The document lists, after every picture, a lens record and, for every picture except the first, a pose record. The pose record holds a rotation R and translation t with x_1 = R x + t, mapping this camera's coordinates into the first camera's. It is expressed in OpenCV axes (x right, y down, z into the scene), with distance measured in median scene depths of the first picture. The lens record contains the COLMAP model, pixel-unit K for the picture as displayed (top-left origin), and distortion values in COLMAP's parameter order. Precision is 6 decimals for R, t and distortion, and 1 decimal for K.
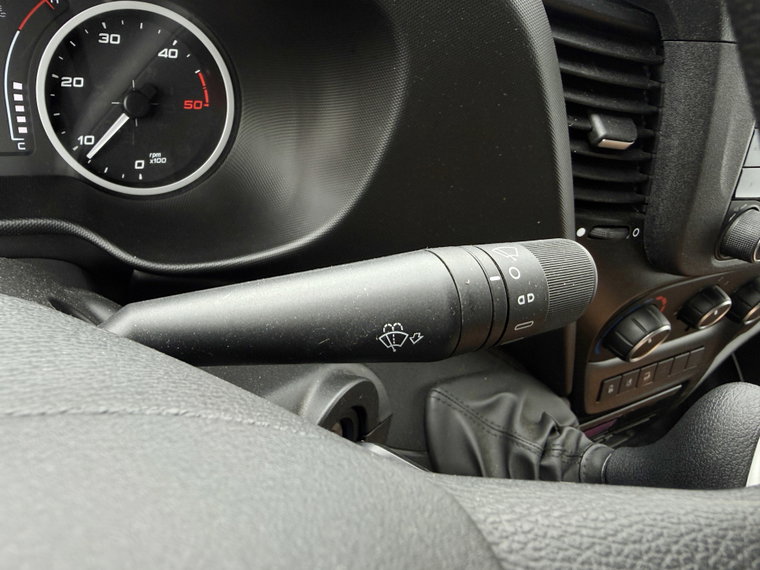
lens RADIAL K [[552.9, 0, 333.7], [0, 552.9, 282.8], [0, 0, 1]] dist [-0.001459, 0.000091]
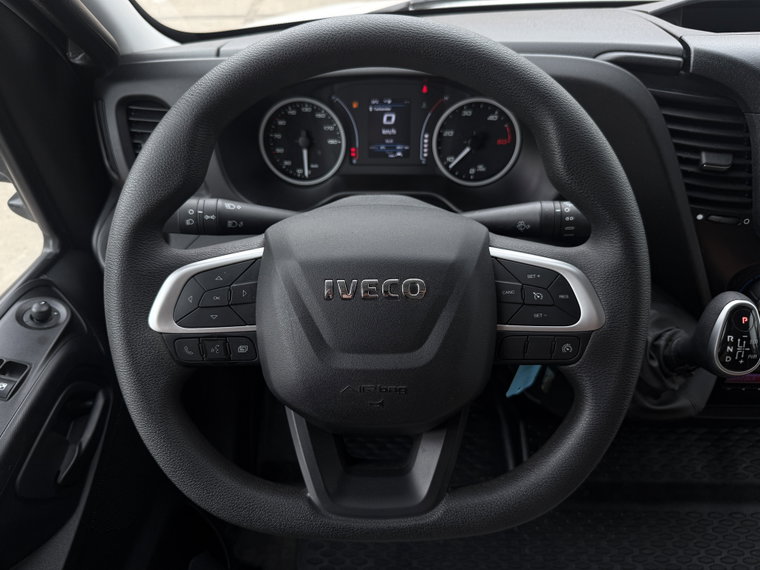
lens RADIAL K [[541.9, 0, 380.0], [0, 541.9, 285.0], [0, 0, 1]] dist [0.114306, -0.204899]
pose [[0.846131, 0.139288, -0.514453, 0.505206], [-0.143611, 0.989129, 0.031607, 0.209626], [0.513263, 0.047137, 0.856936, -0.985881]]
